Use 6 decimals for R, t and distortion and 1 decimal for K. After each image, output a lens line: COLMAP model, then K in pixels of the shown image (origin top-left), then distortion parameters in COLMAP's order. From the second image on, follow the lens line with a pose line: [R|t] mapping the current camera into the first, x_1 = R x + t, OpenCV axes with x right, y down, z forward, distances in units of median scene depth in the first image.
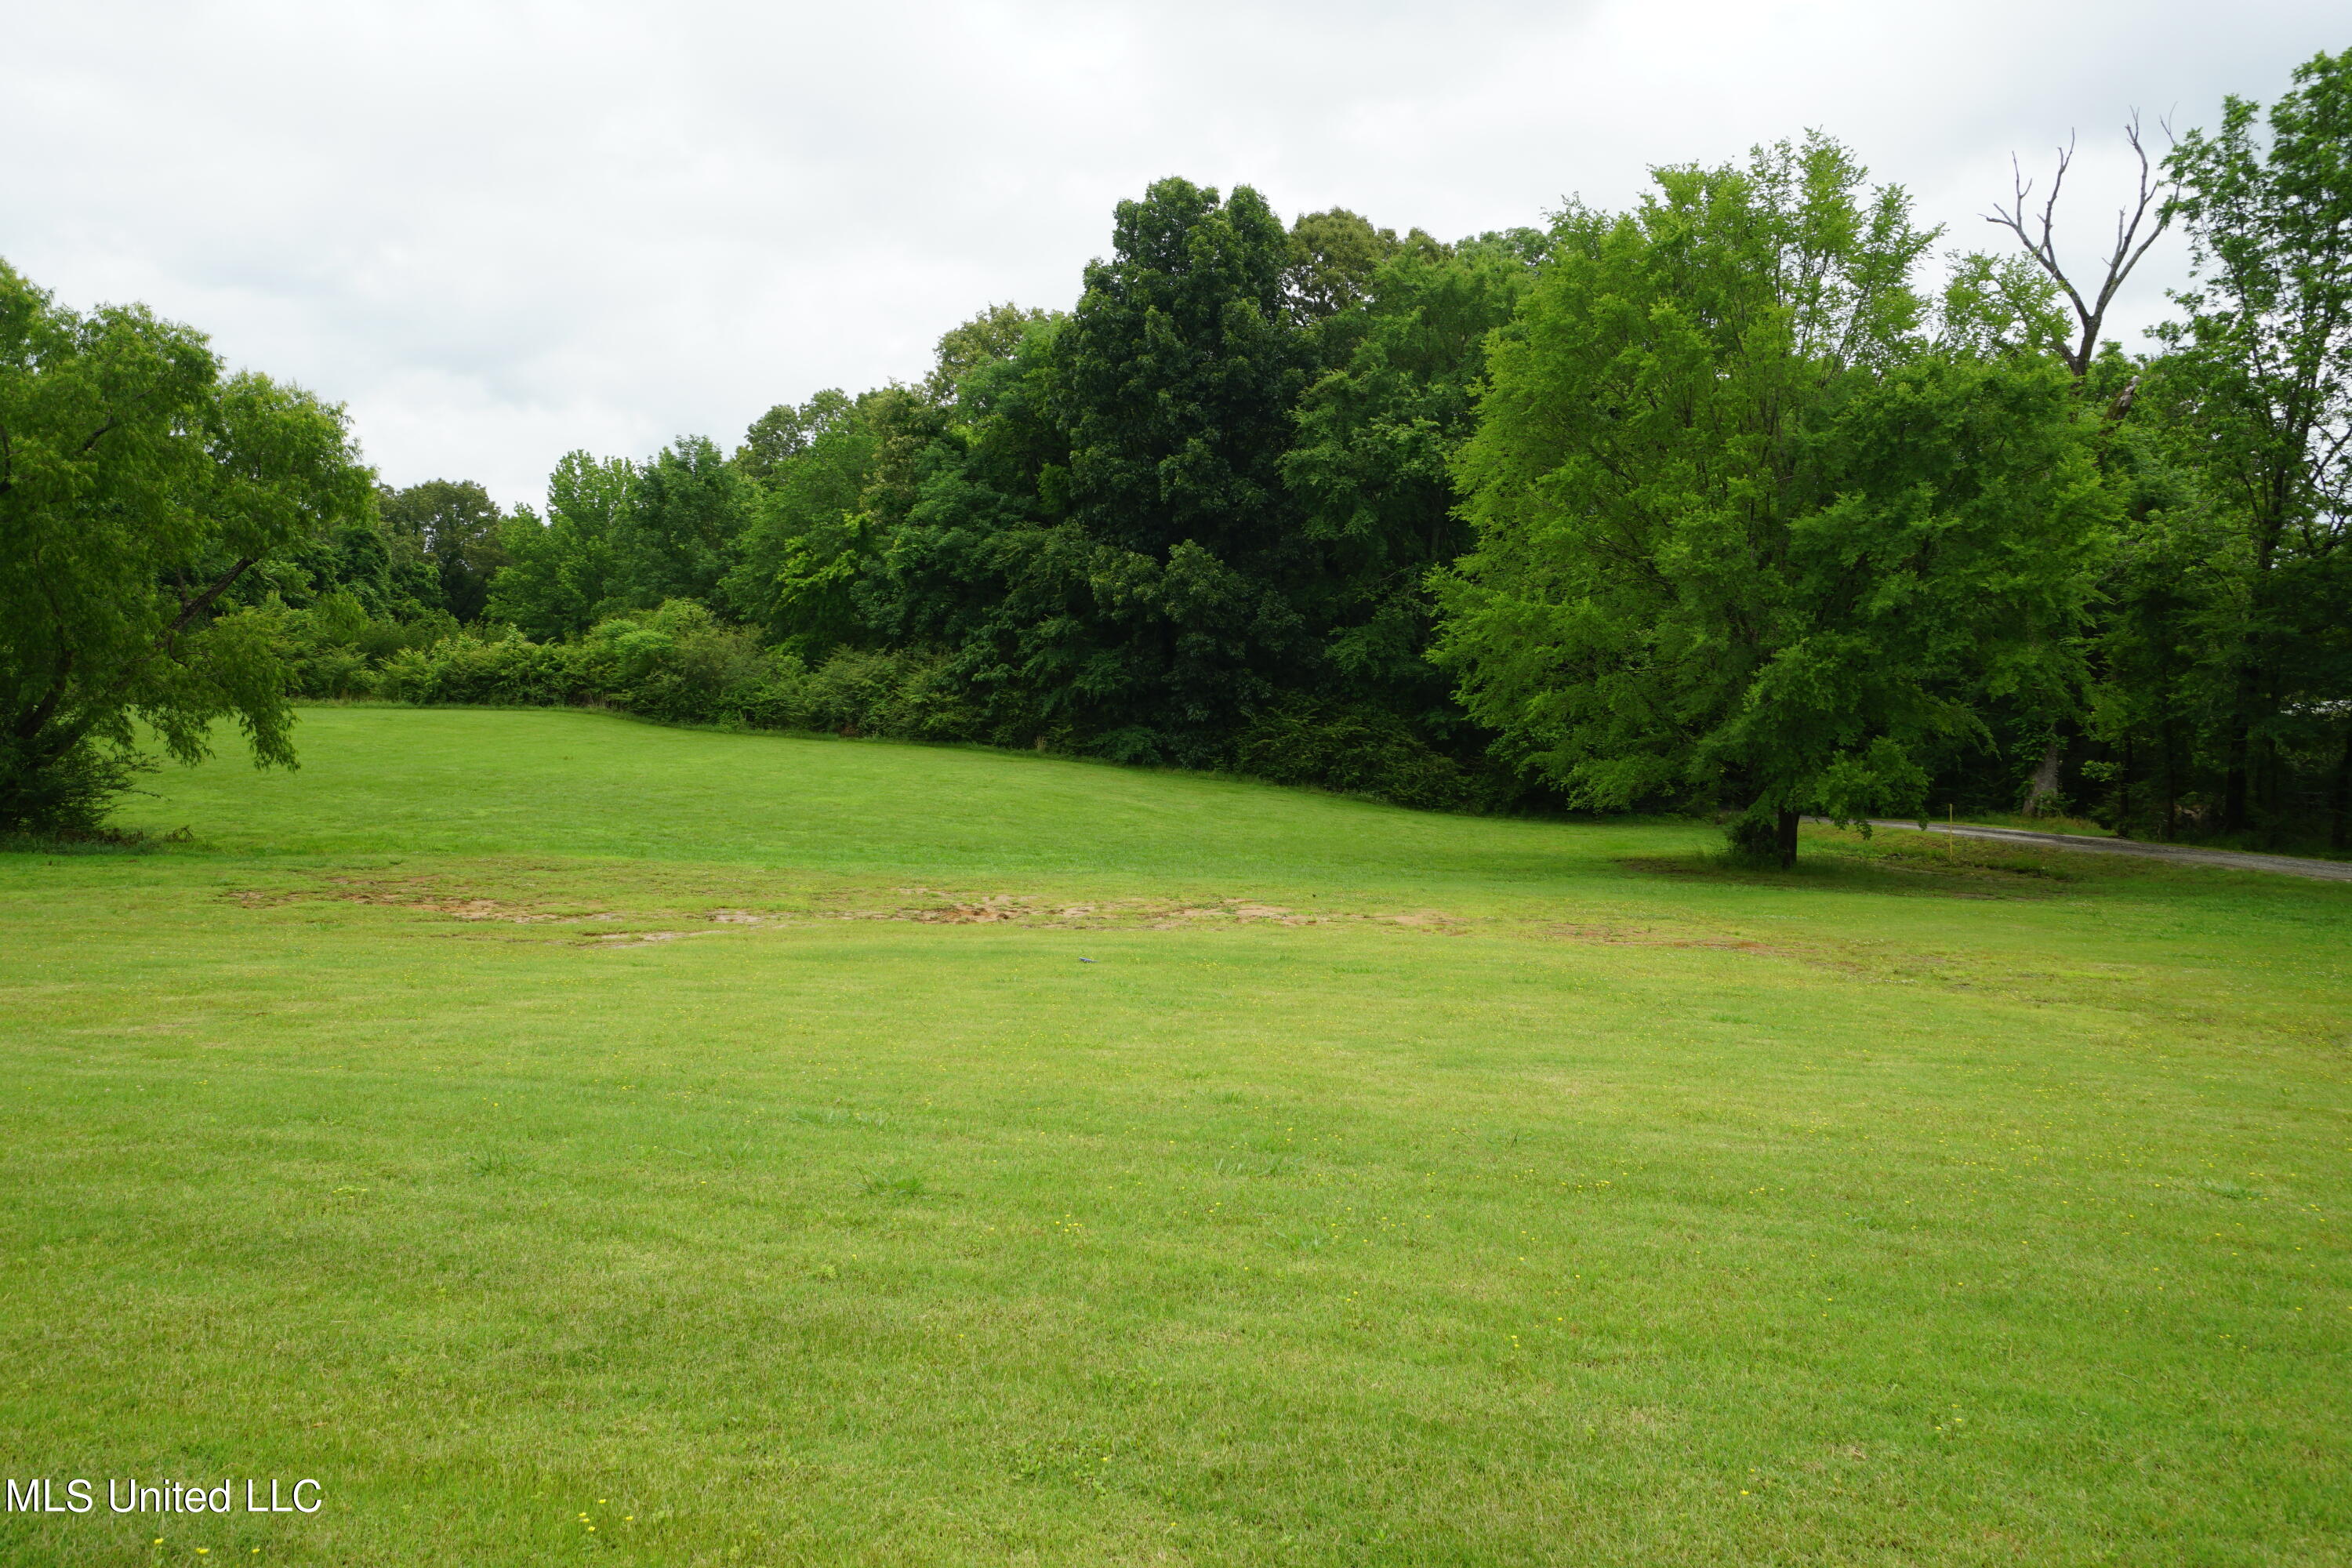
lens RADIAL K [[1798.1, 0, 1172.6], [0, 1798.1, 785.6], [0, 0, 1]] dist [0.090156, 0.003406]
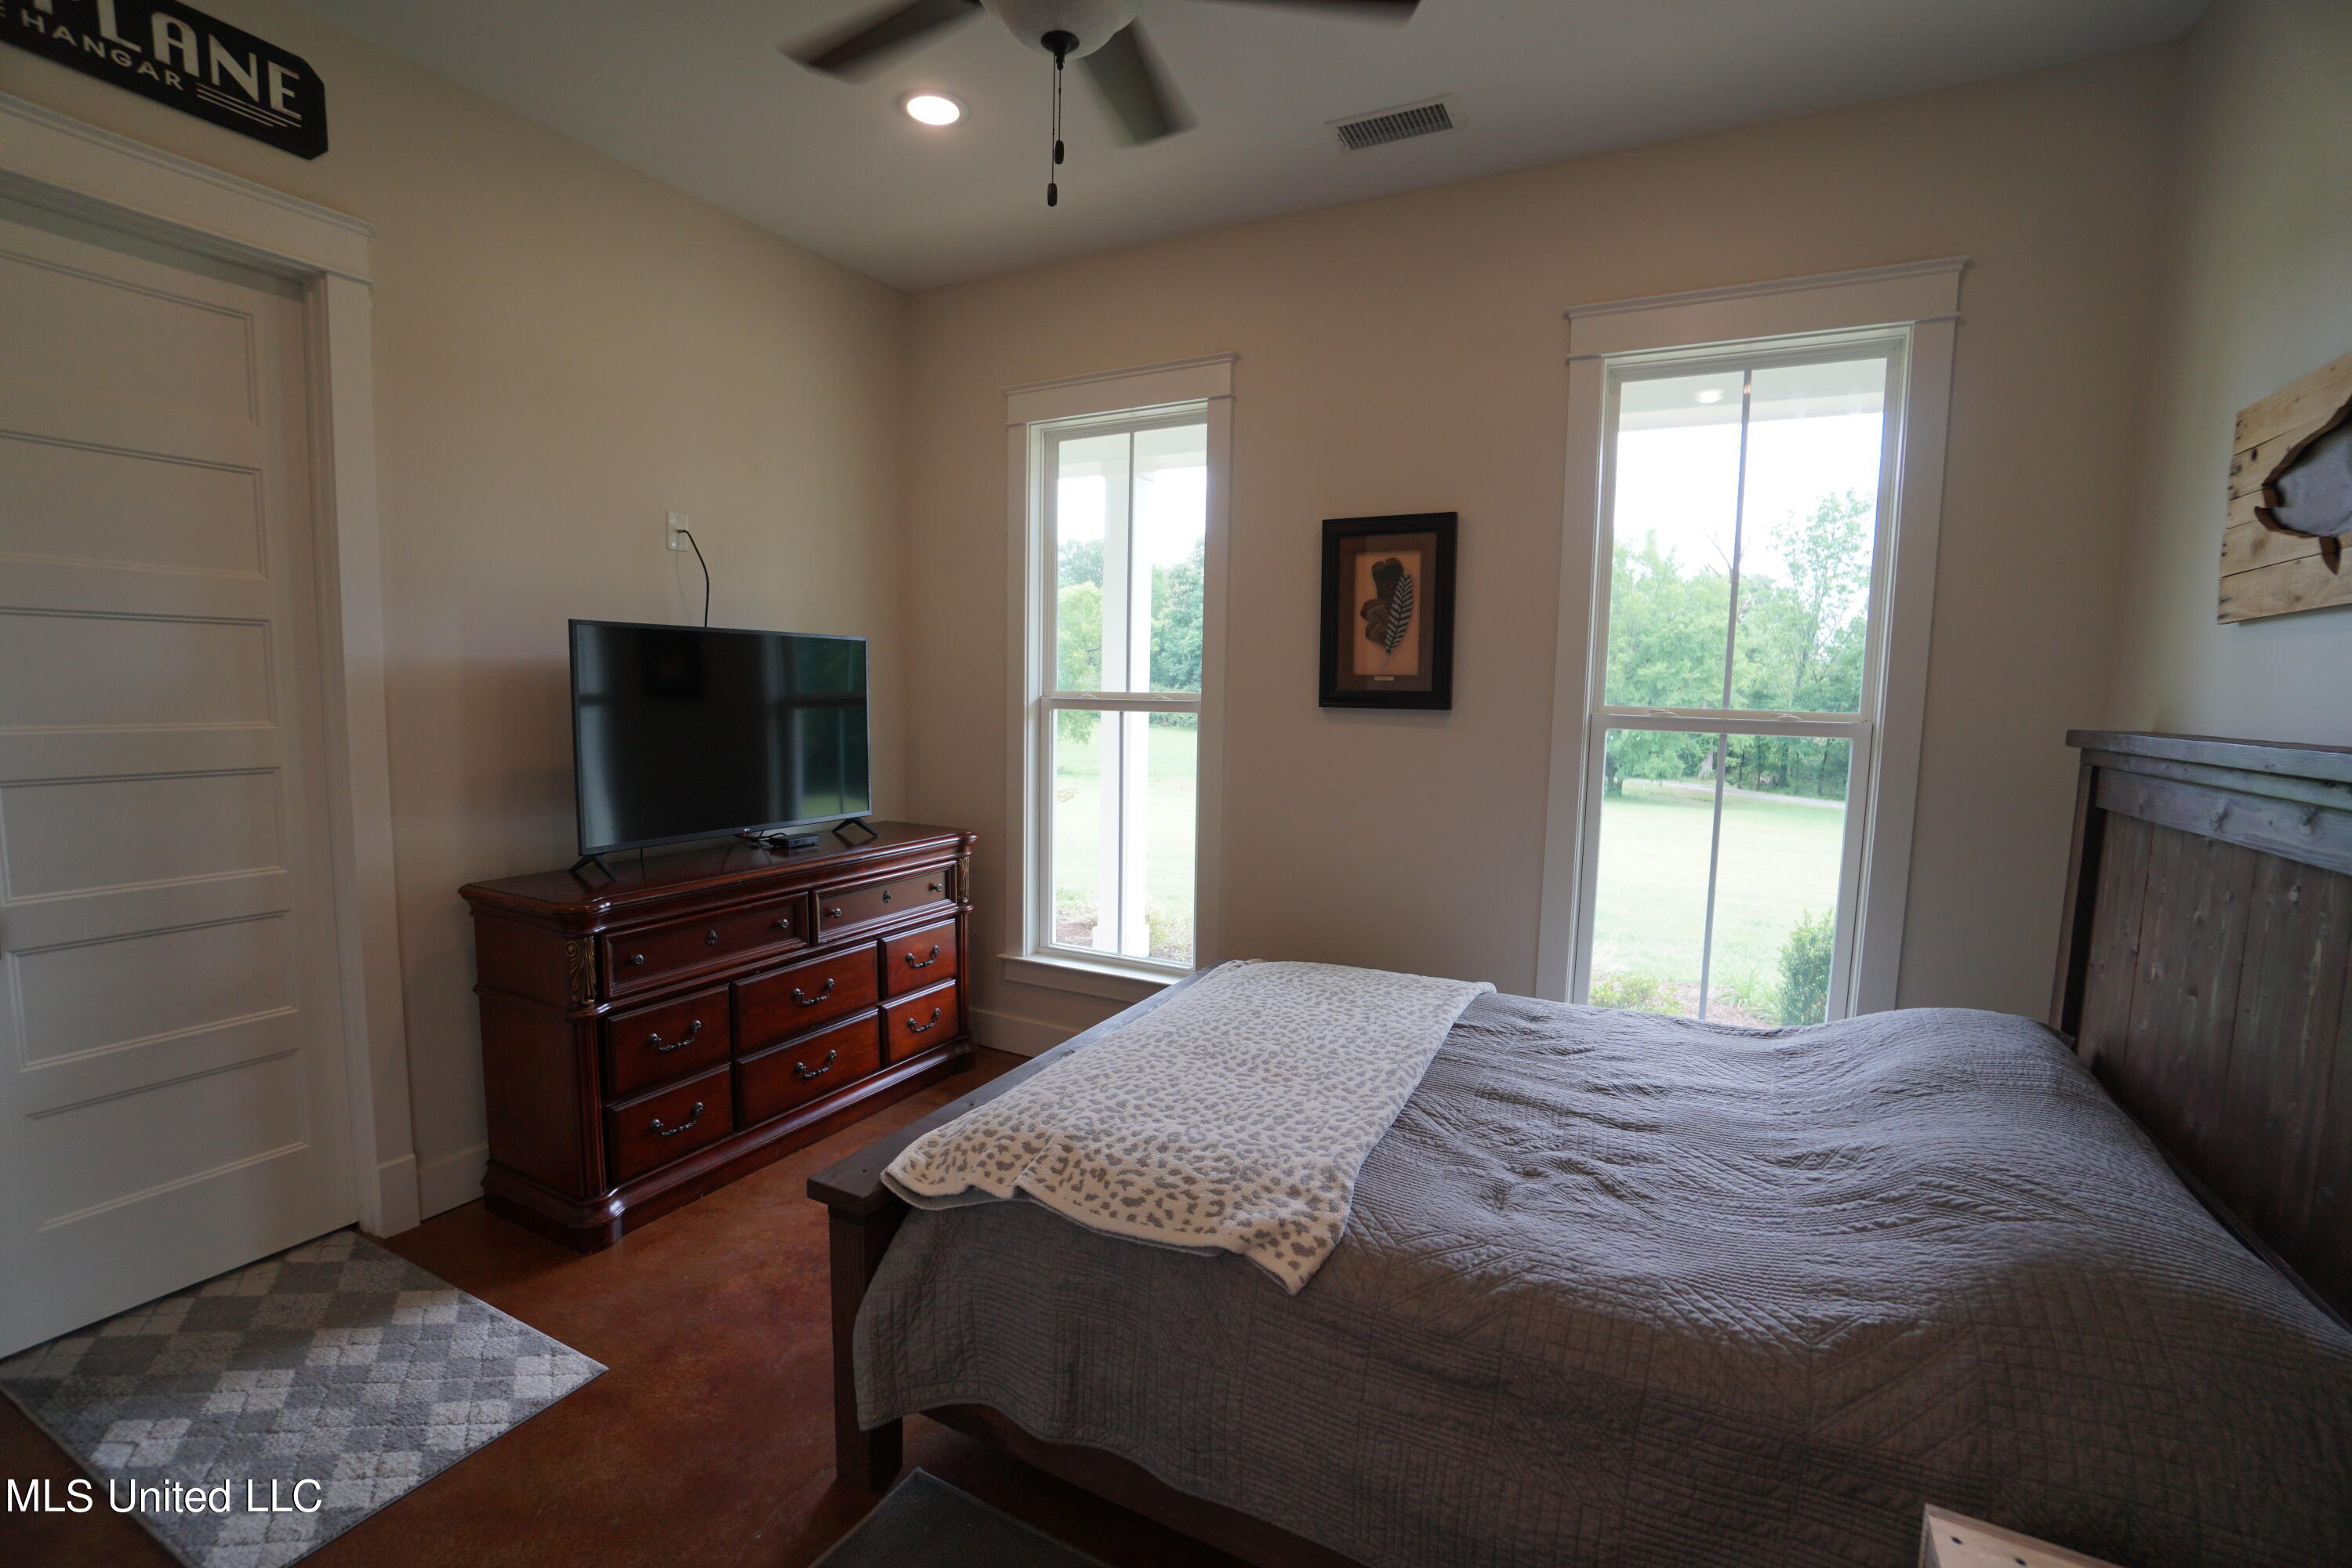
lens RADIAL K [[1047.6, 0, 1175.9], [0, 1047.6, 791.2], [0, 0, 1]] dist [-0.002175, -0.000073]
pose [[0.999478, 0.031042, 0.008927, -0.284035], [-0.031412, 0.998498, 0.044887, -0.009179], [-0.007520, -0.045144, 0.998952, -0.451719]]
